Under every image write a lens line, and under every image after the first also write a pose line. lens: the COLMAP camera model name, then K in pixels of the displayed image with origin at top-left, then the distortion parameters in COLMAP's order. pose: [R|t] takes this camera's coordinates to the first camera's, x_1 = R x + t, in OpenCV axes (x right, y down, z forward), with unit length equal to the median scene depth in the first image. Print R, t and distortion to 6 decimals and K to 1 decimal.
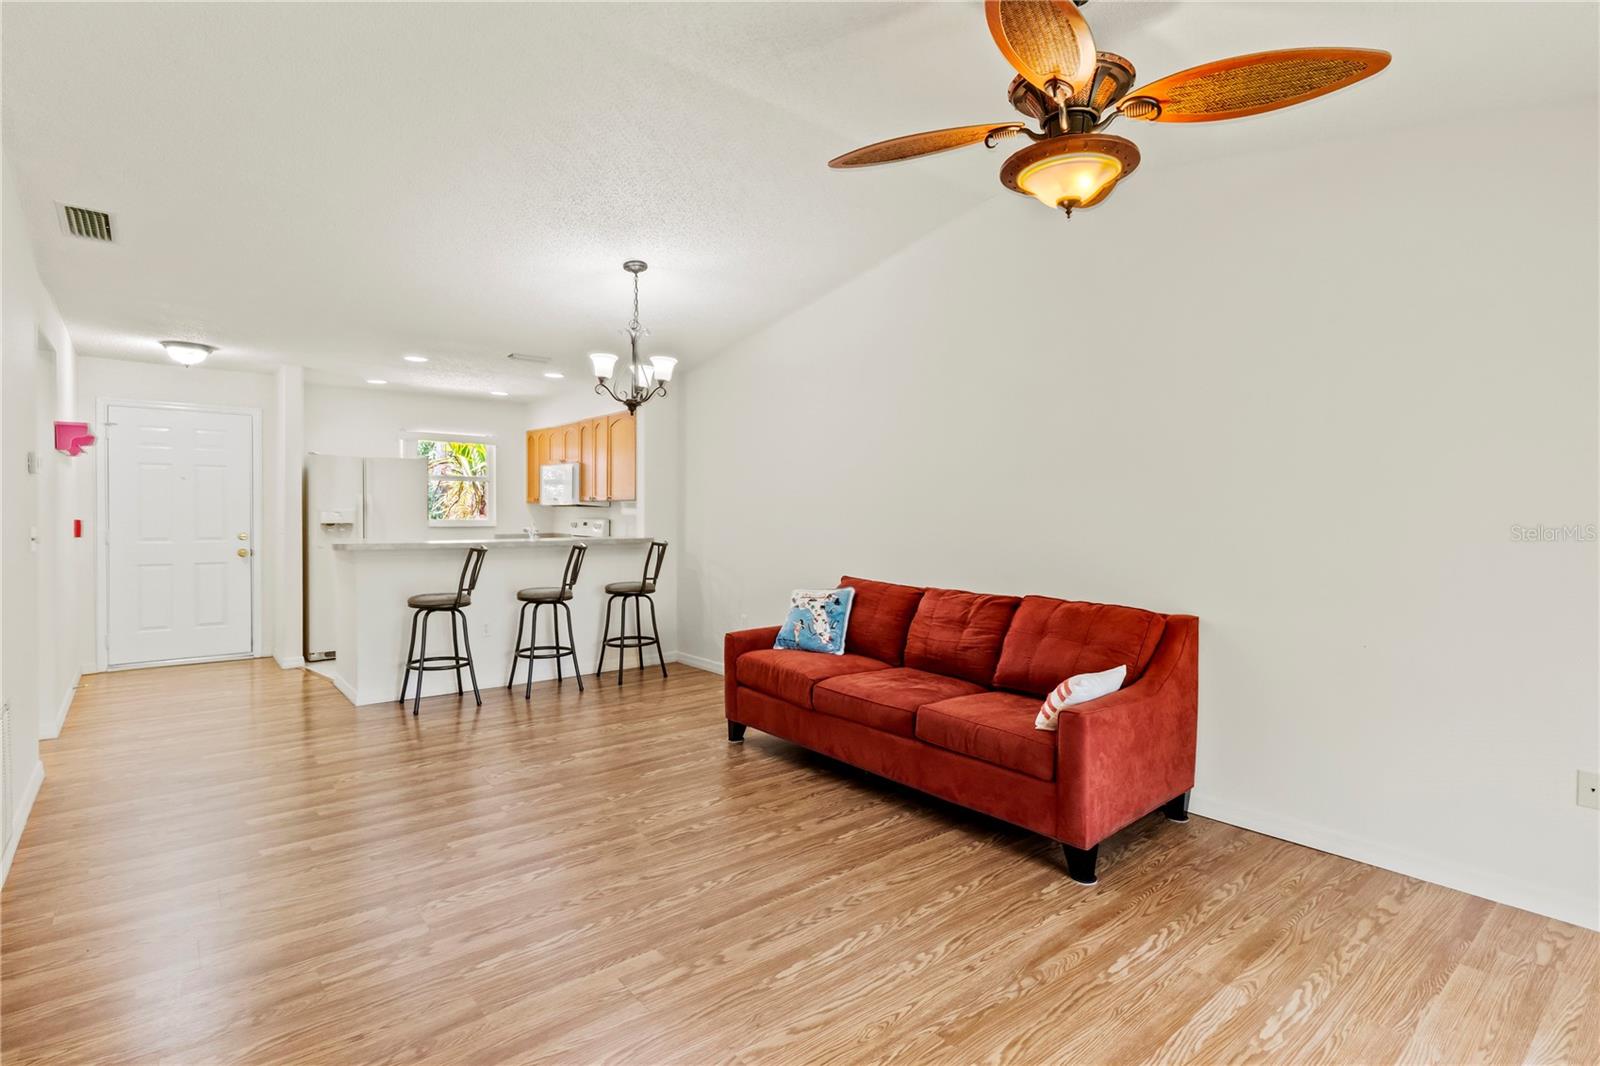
lens RADIAL K [[786.4, 0, 829.3], [0, 786.4, 522.6], [0, 0, 1]] dist [-0.001330, -0.000028]
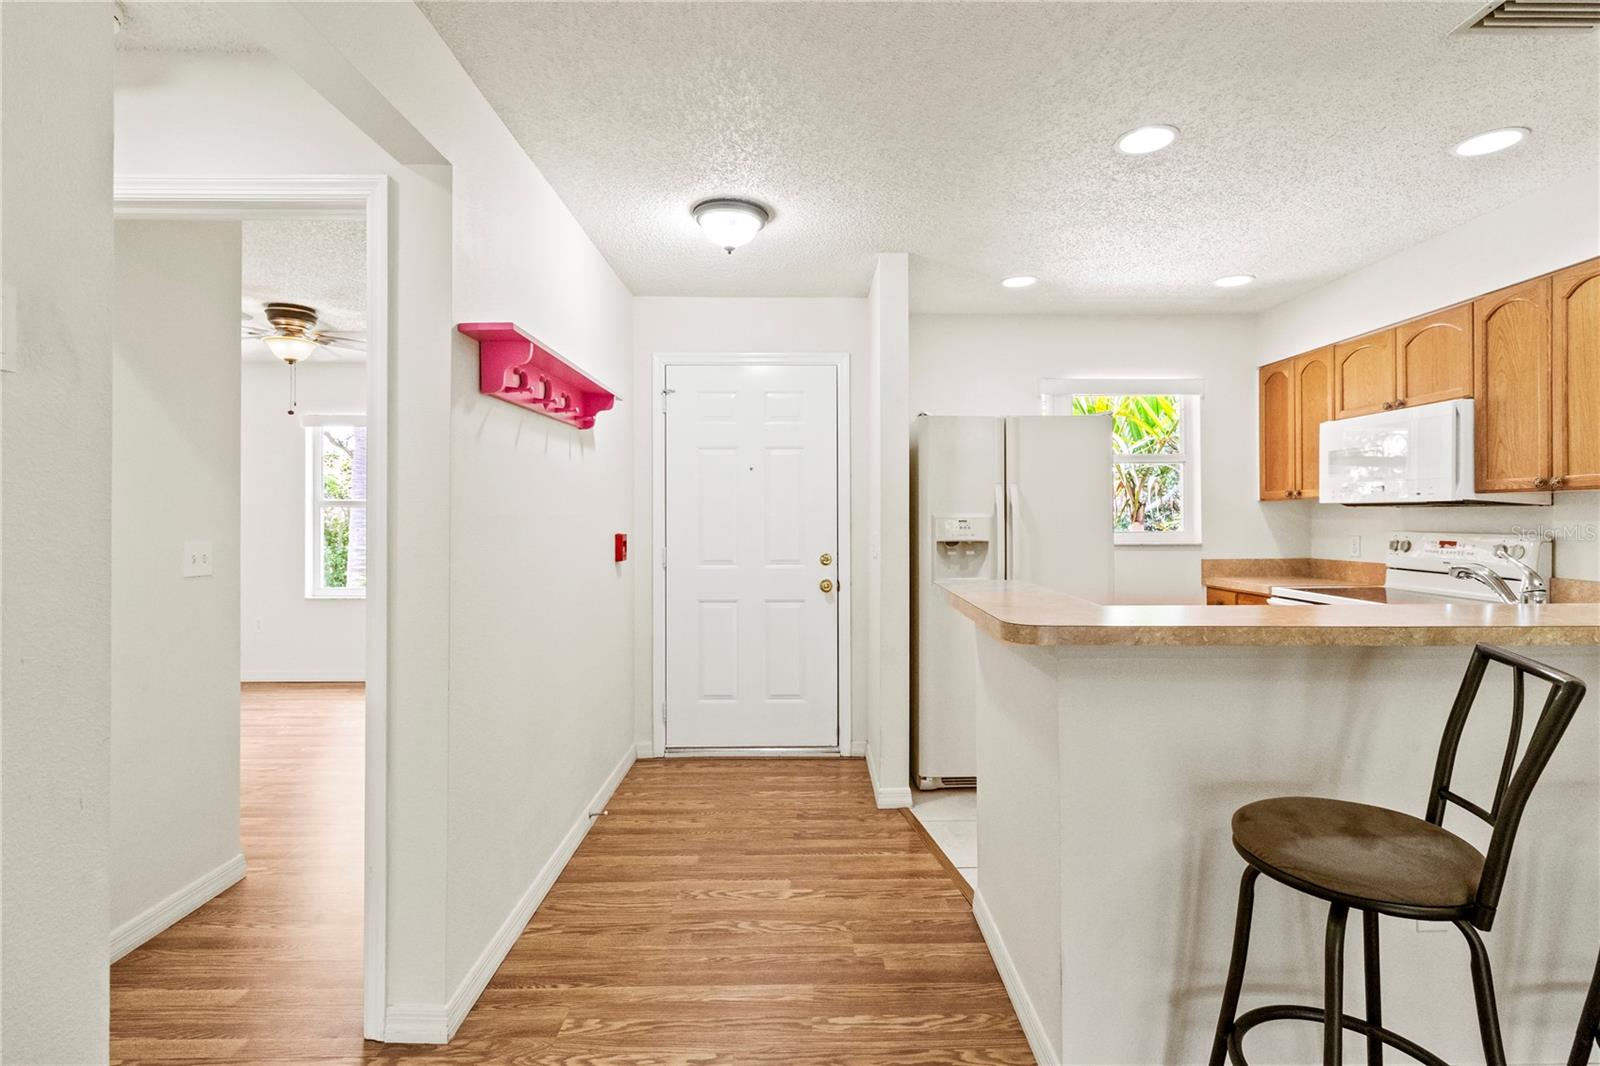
lens RADIAL K [[757.9, 0, 809.2], [0, 757.9, 510.9], [0, 0, 1]] dist [-0.000857, -0.000481]
pose [[0.764627, -0.011333, -0.644373, -0.448946], [-0.003388, 0.999761, -0.021604, -0.010043], [0.644464, 0.018703, 0.764406, 0.646391]]
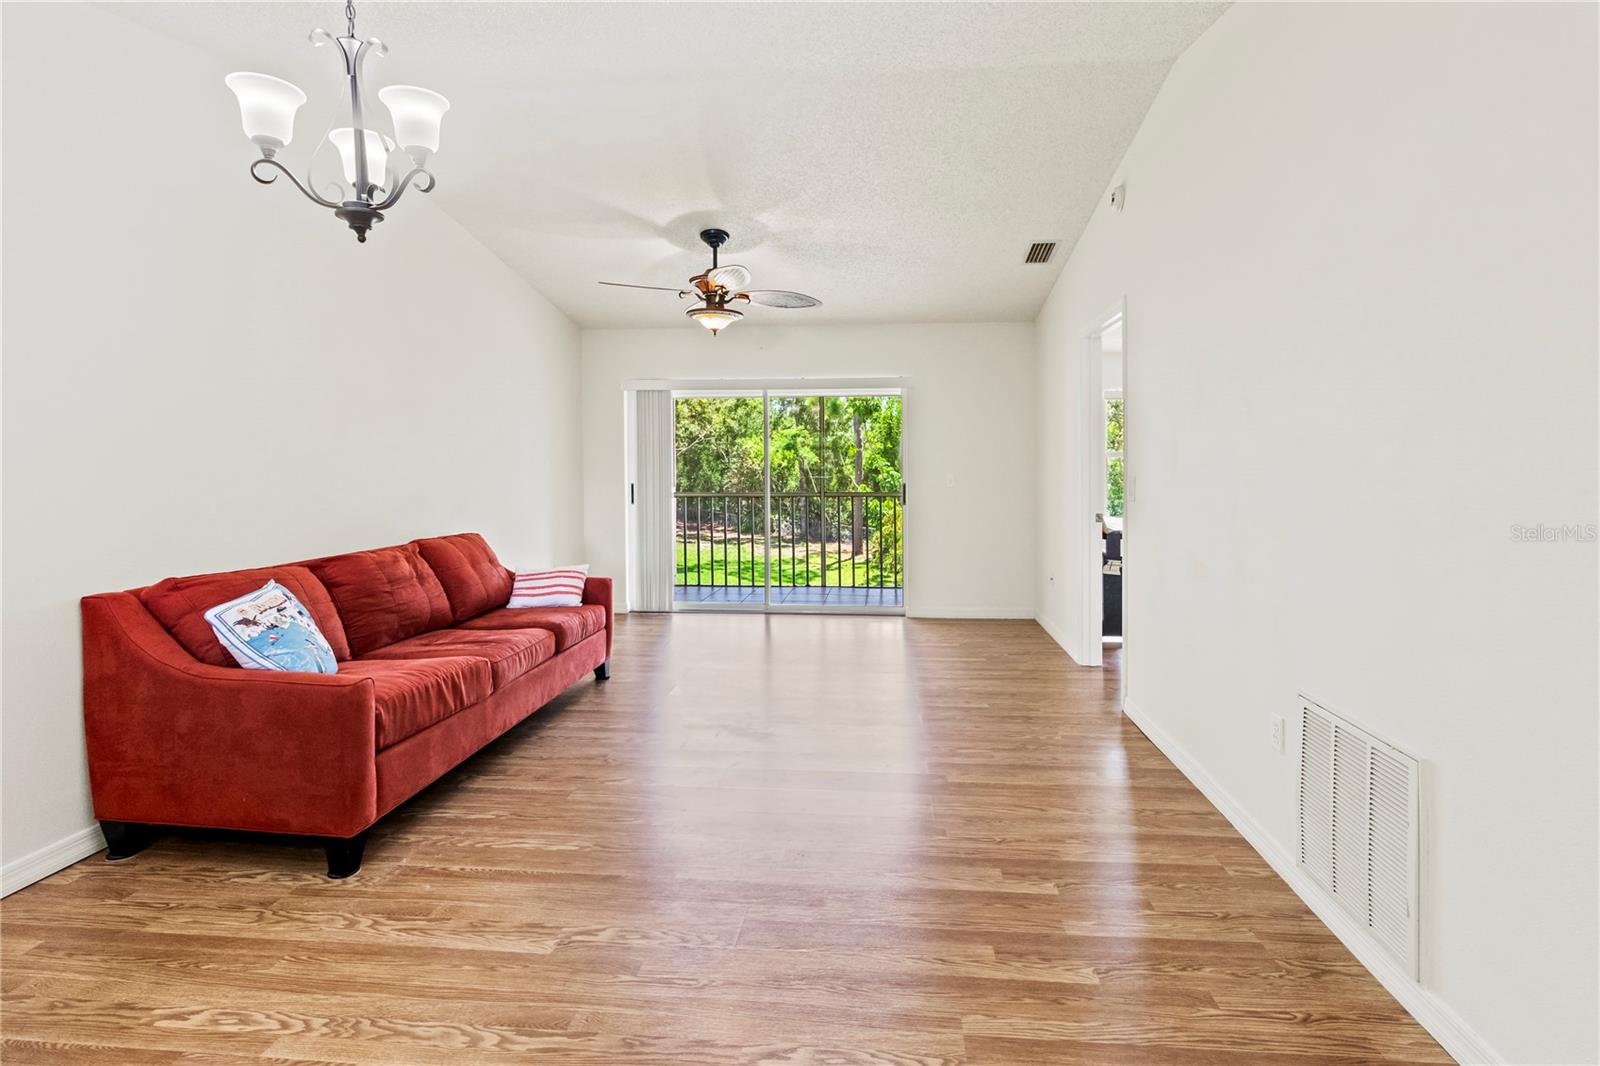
lens RADIAL K [[767.2, 0, 821.8], [0, 767.2, 470.5], [0, 0, 1]] dist [0.000321, 0.000032]
pose [[-0.696281, -0.007922, 0.717726, -0.600085], [0.012846, 0.999641, 0.023495, -0.012392], [-0.717654, 0.025579, -0.695929, 0.916109]]
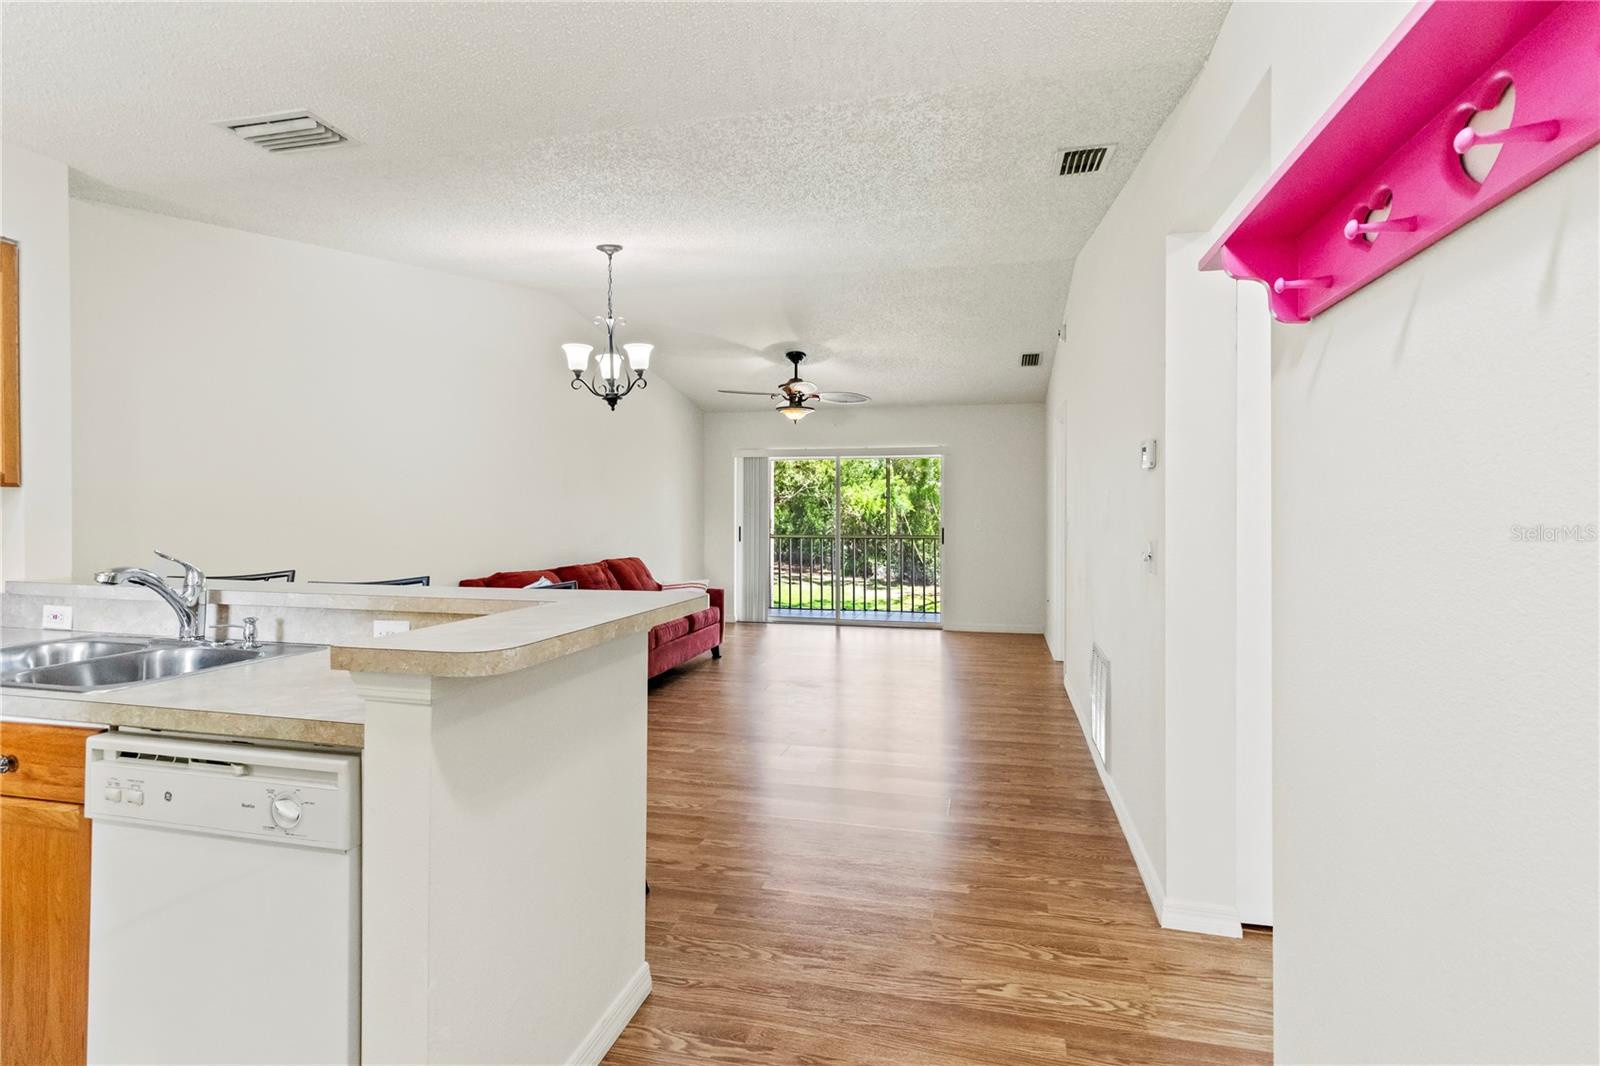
lens RADIAL K [[751.5, 0, 814.7], [0, 751.5, 503.1], [0, 0, 1]] dist [0.001083, 0.000537]
pose [[-0.583078, 0.002562, 0.812412, -0.917885], [0.008947, 0.999955, 0.003268, -0.021234], [-0.812367, 0.009174, -0.583074, 1.091437]]
